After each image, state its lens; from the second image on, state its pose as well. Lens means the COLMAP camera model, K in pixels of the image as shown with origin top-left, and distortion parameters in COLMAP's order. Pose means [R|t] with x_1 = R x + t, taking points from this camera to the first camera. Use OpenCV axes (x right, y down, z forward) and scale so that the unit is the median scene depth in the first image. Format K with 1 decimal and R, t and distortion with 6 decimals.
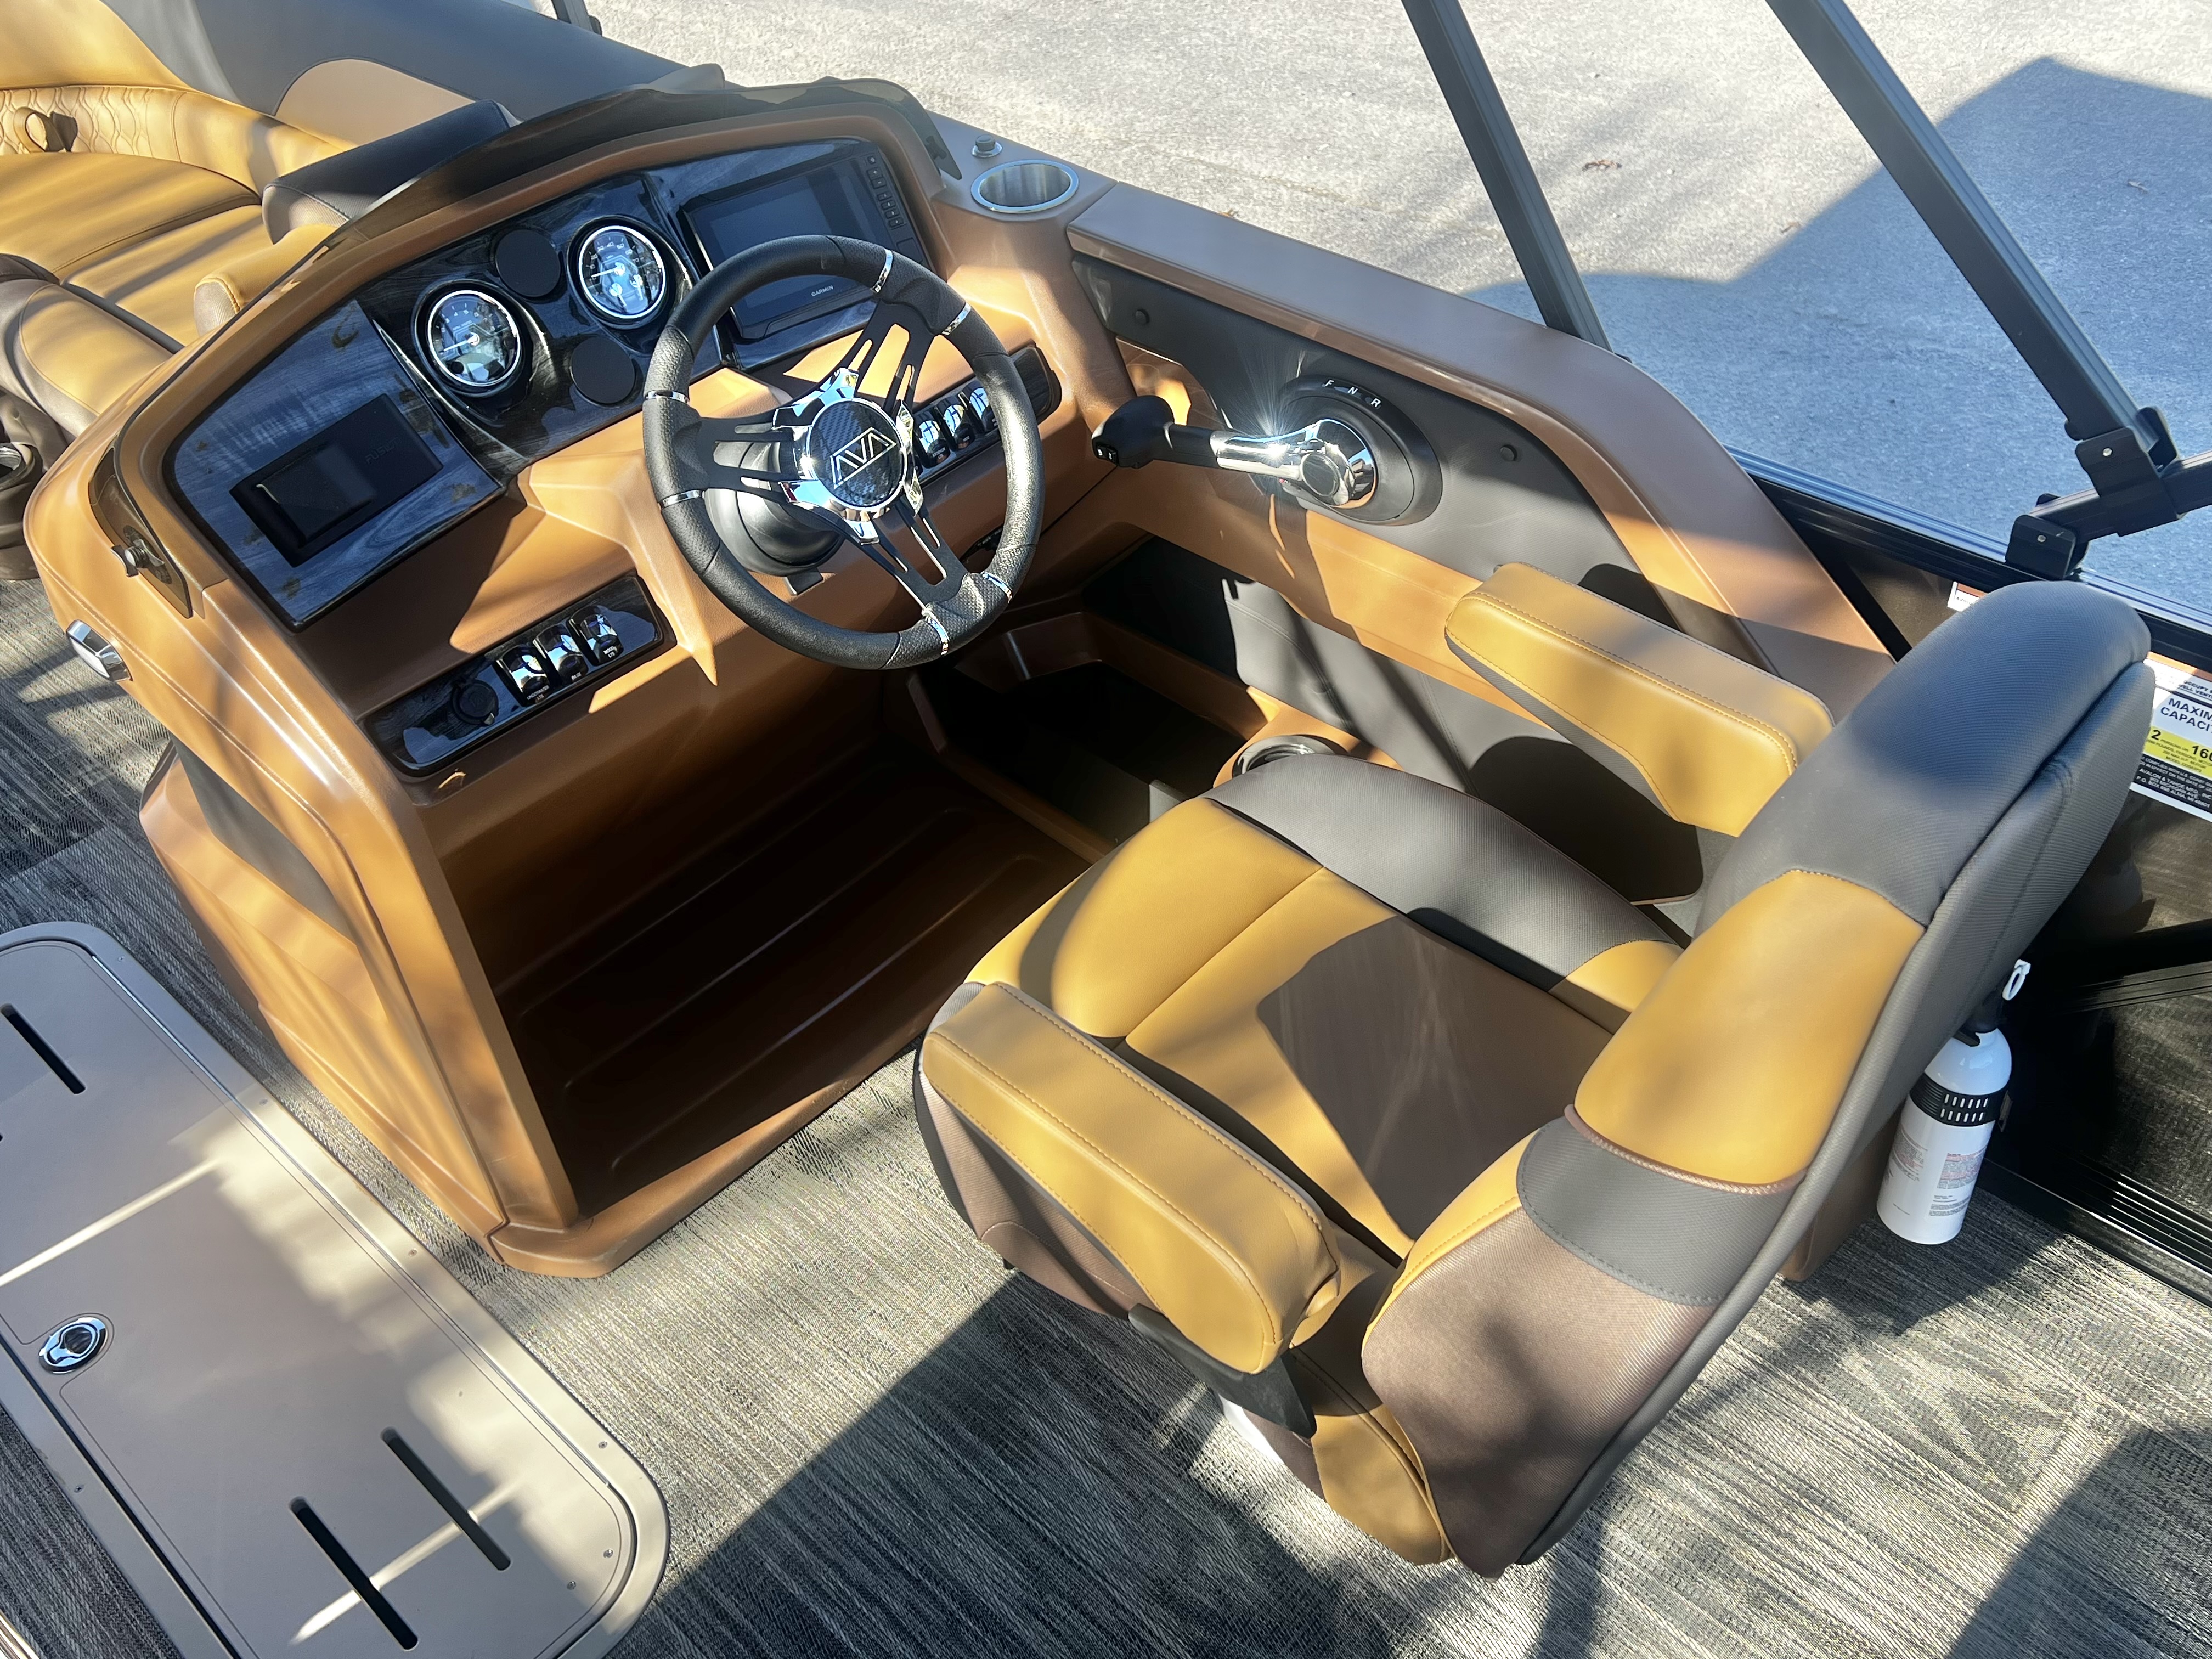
lens RADIAL K [[1945.8, 0, 1124.3], [0, 1945.8, 791.6], [0, 0, 1]] dist [0.012831, 0.008085]
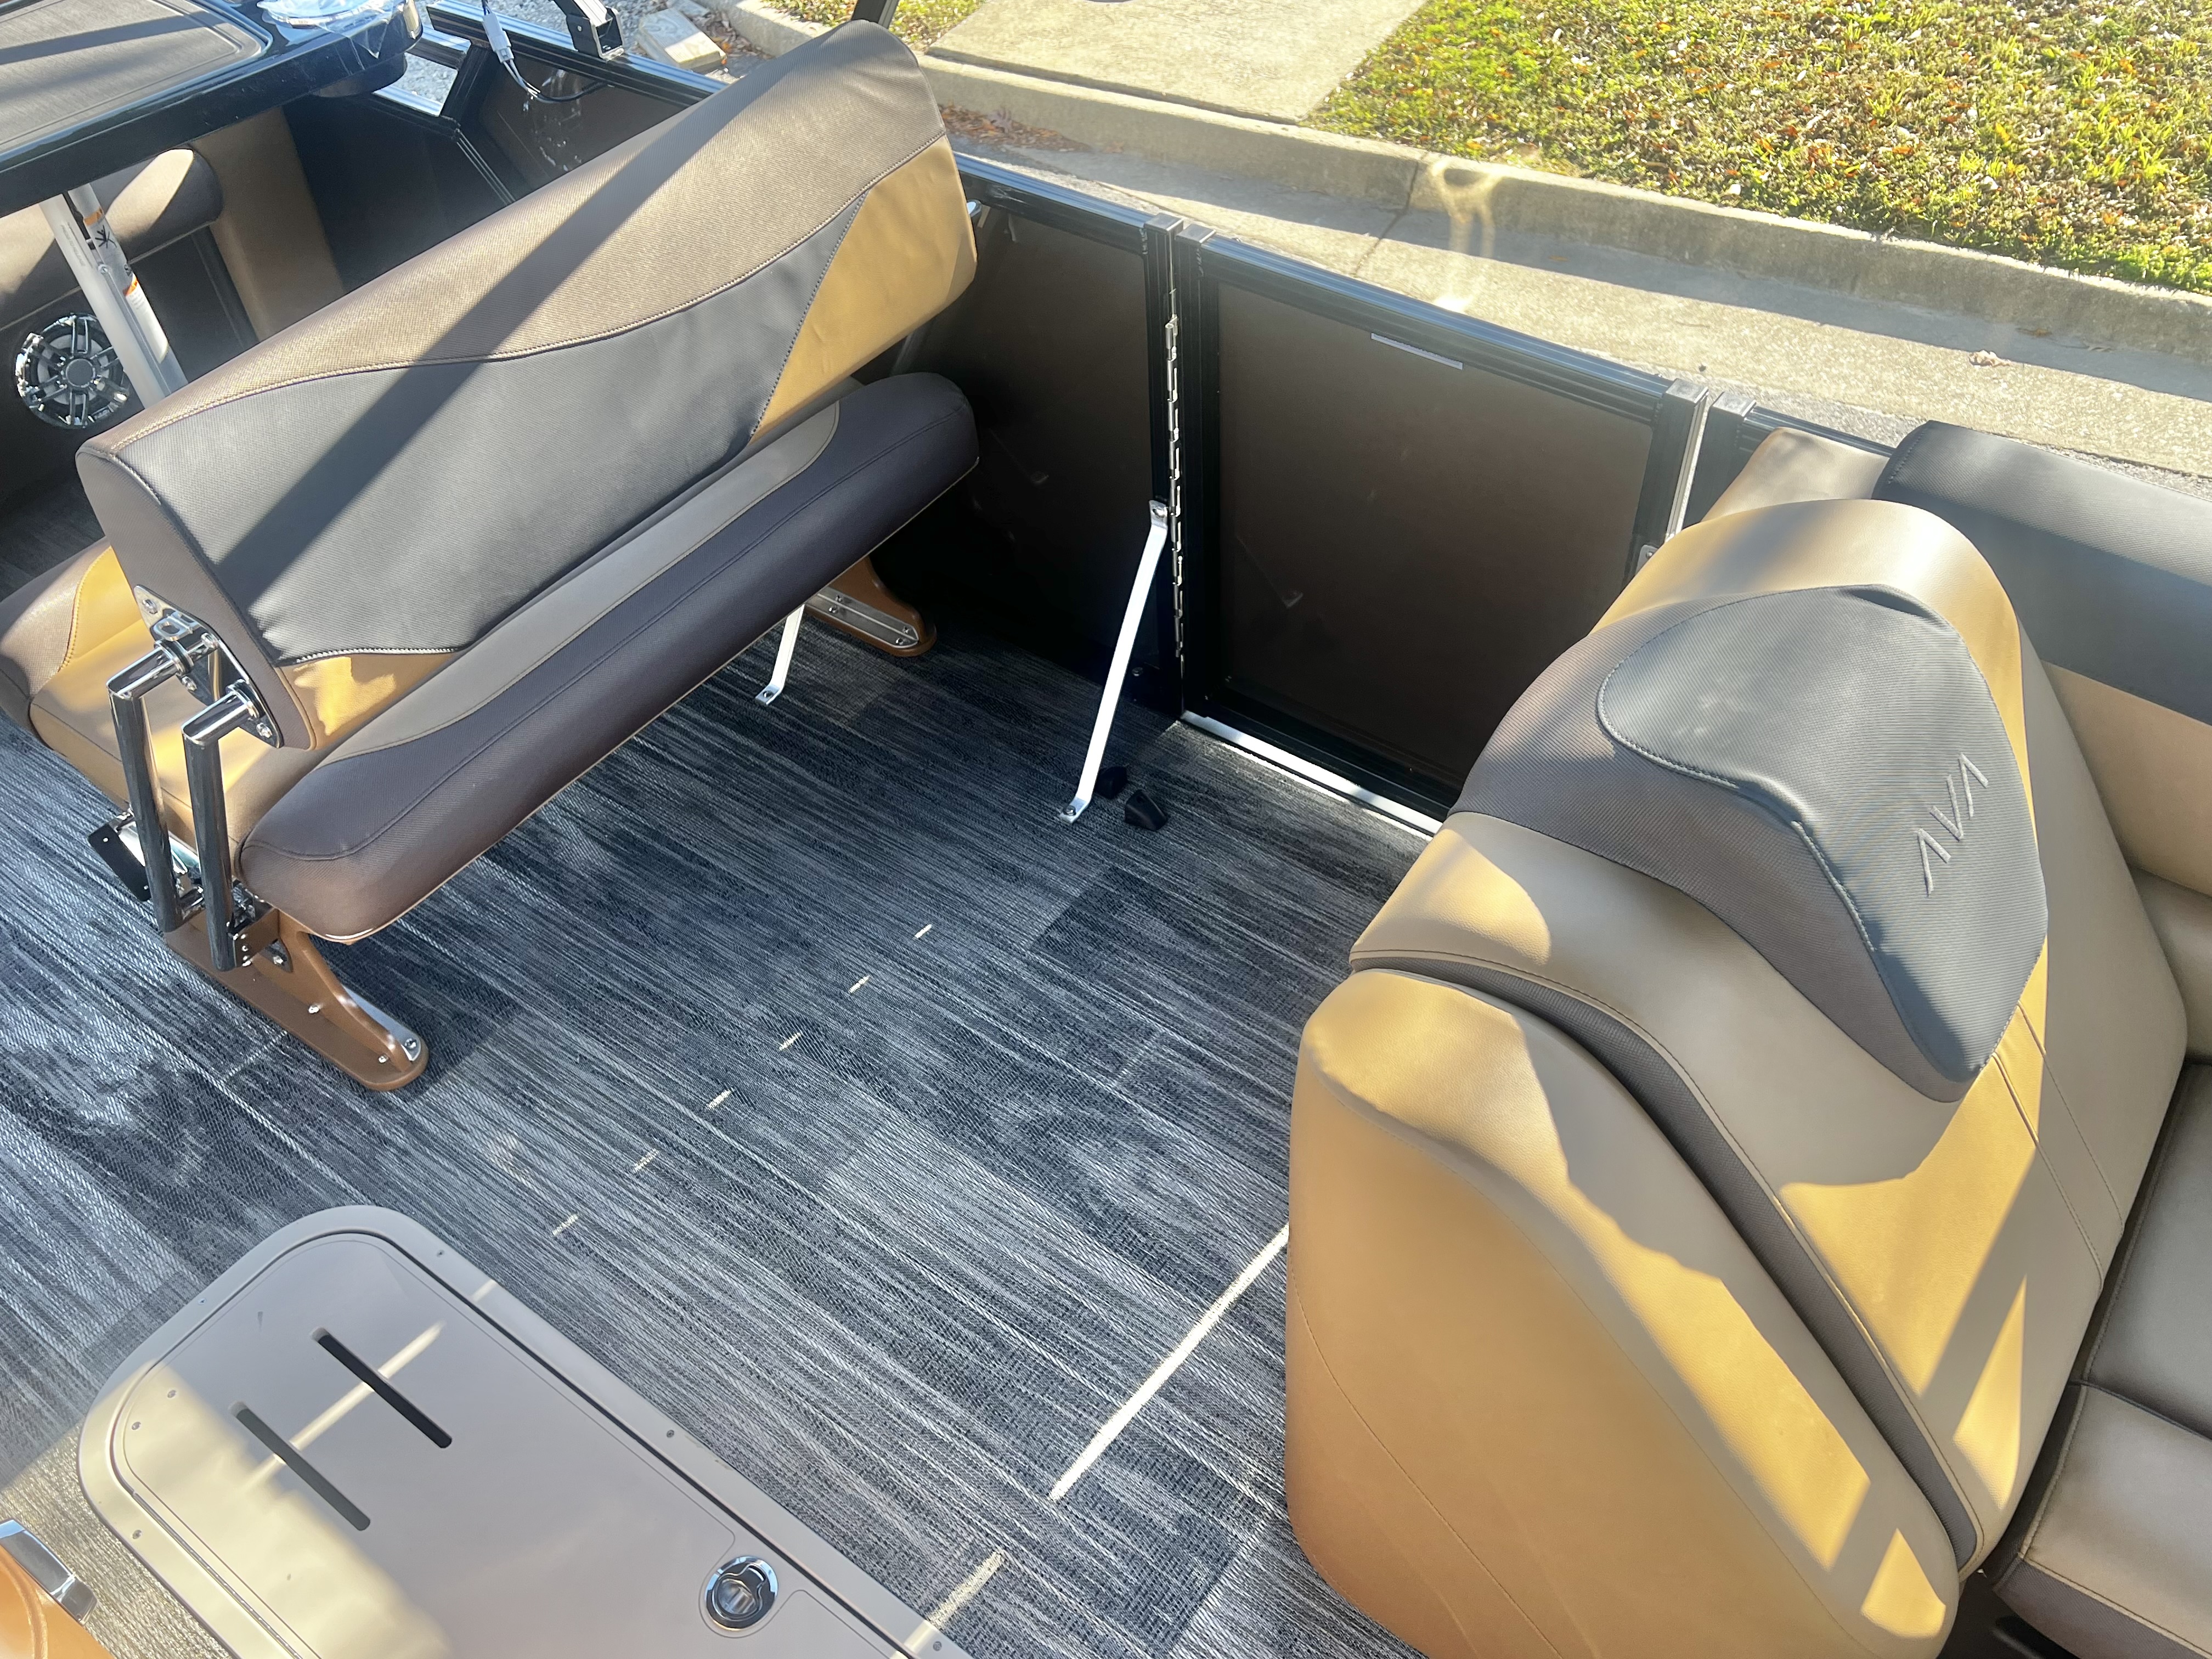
lens RADIAL K [[1754.7, 0, 1119.6], [0, 1754.7, 811.5], [0, 0, 1]] dist [0.066903, -0.077425]
pose [[-0.986707, 0.162498, -0.001960, -0.773206], [0.006008, 0.048527, 0.998804, -0.548085], [0.162399, 0.985515, -0.048858, 0.725859]]
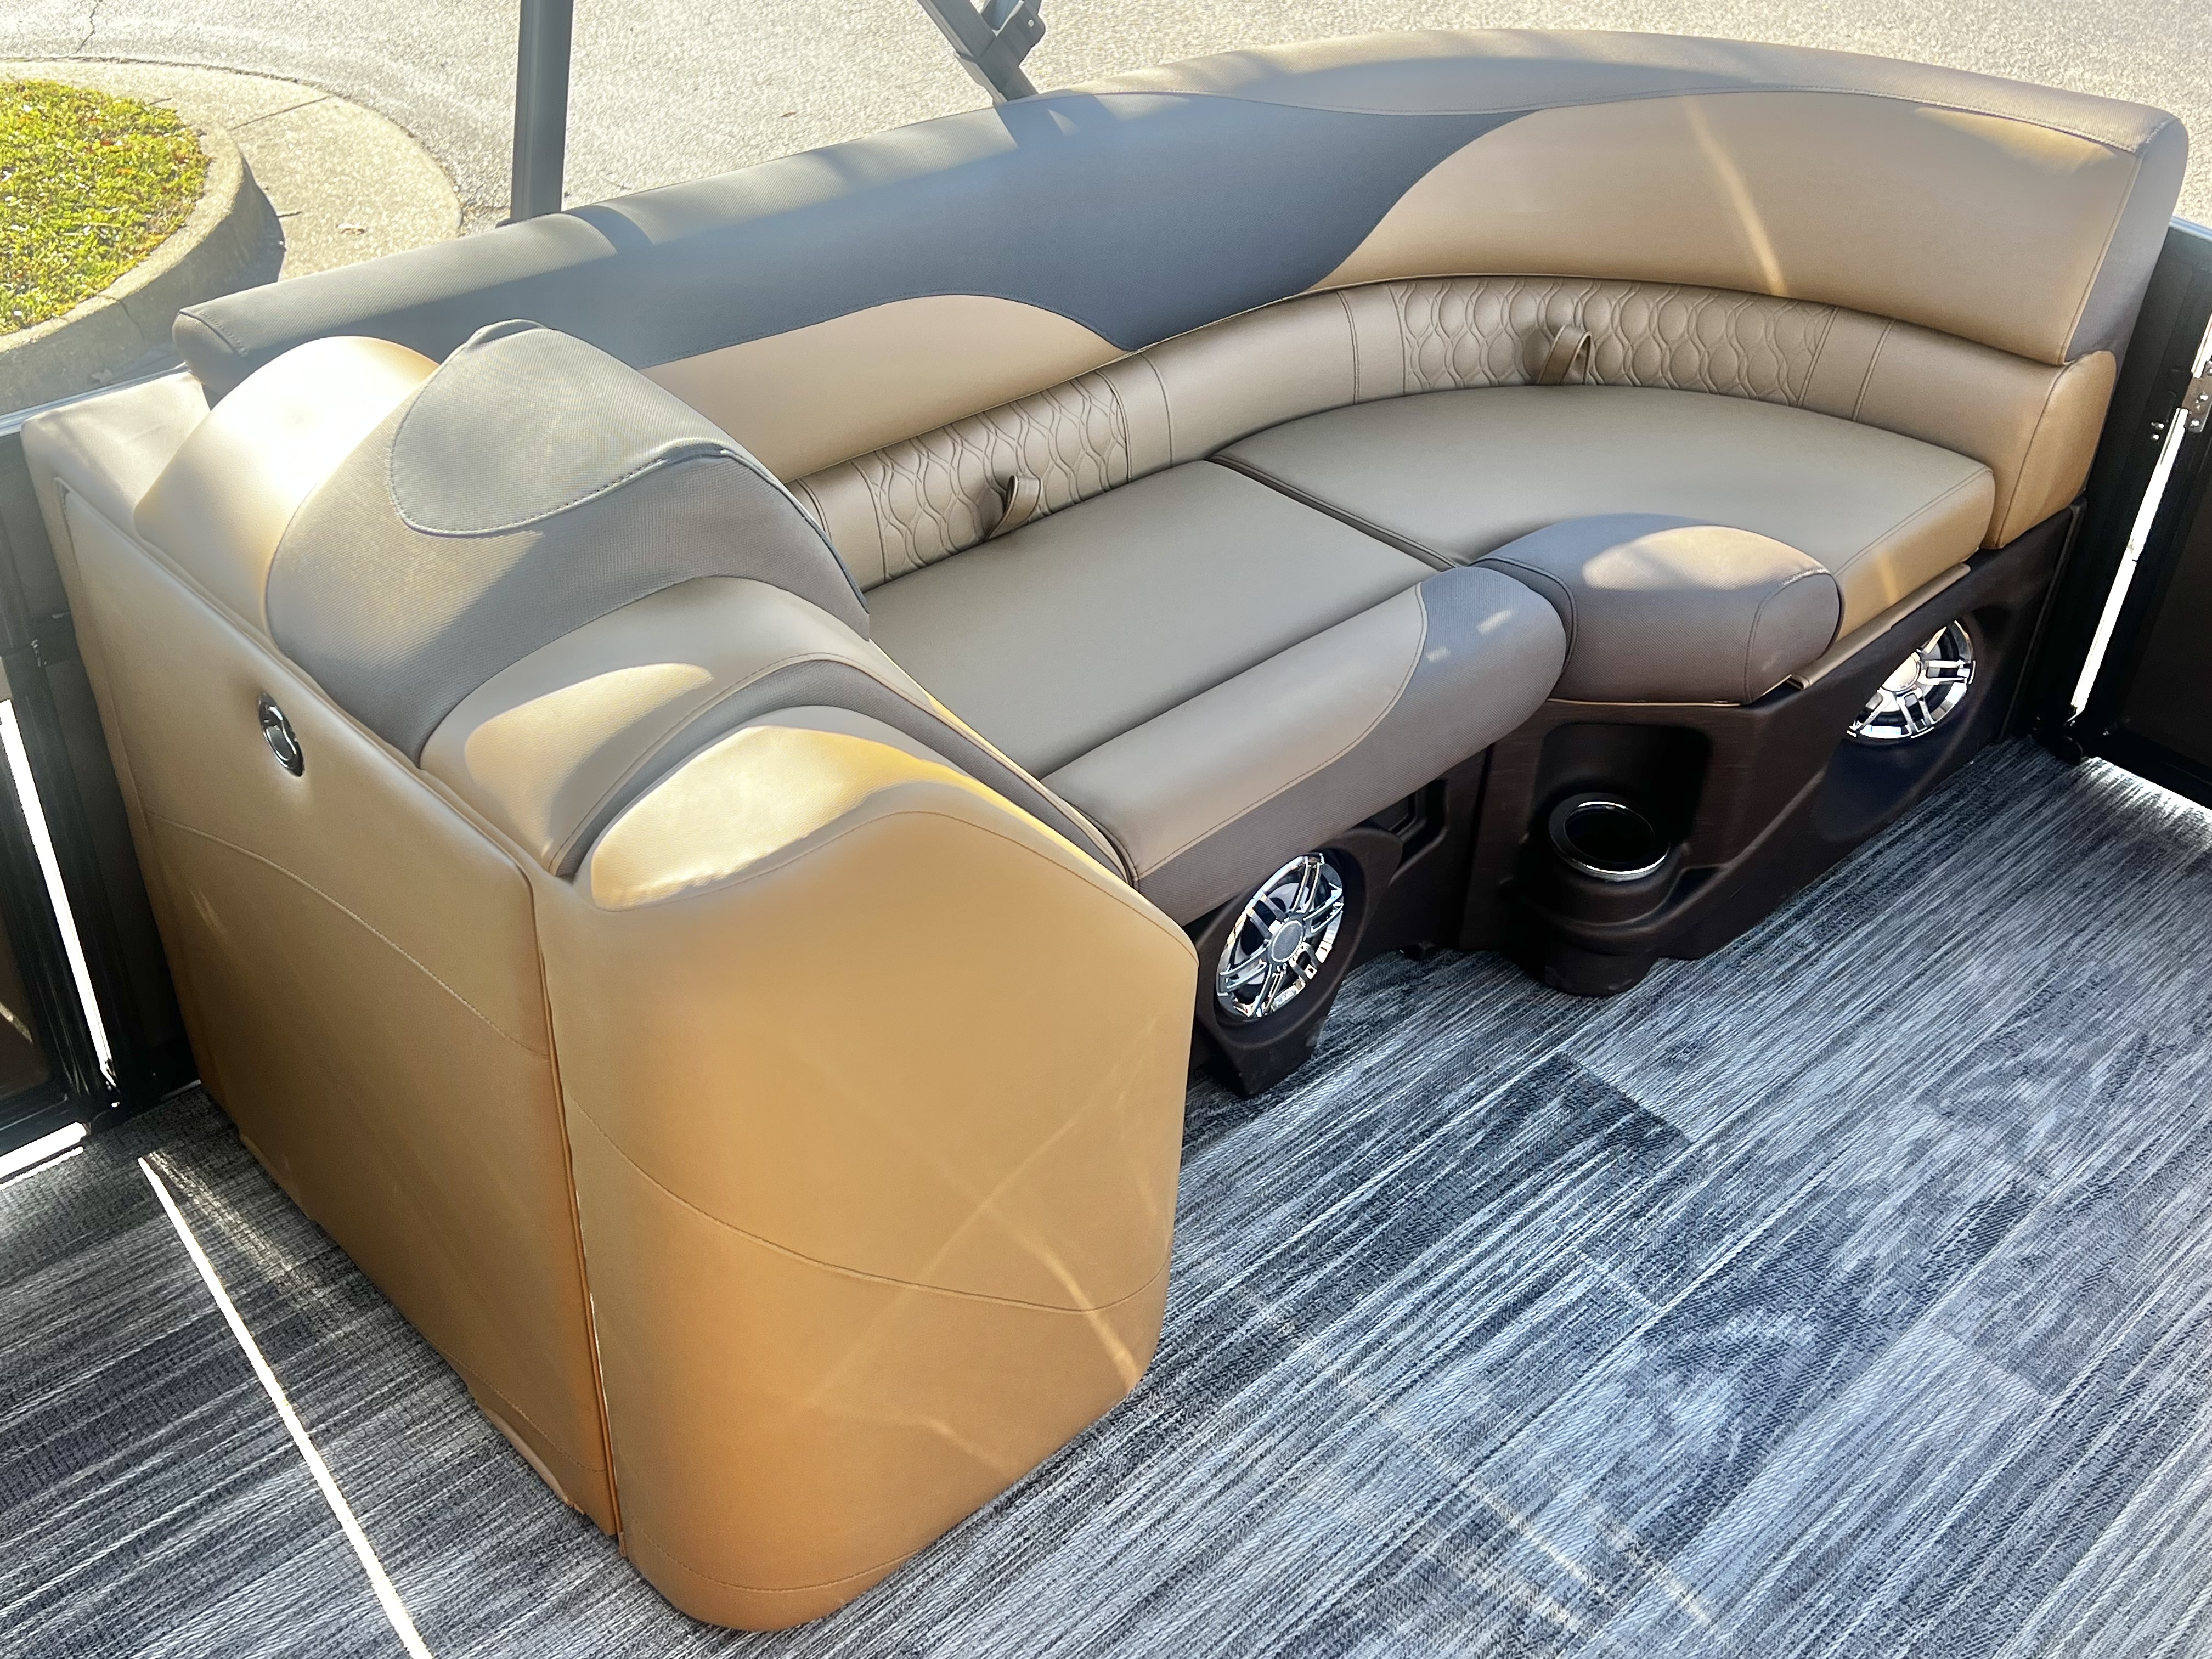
lens RADIAL K [[2288.5, 0, 1120.7], [0, 2288.5, 820.9], [0, 0, 1]] dist [0.036233, 0.000000]
pose [[-0.065137, 0.643262, -0.762871, -0.332957], [-0.684209, 0.527698, 0.503382, -0.419855], [0.726372, 0.554751, 0.405753, 0.593970]]
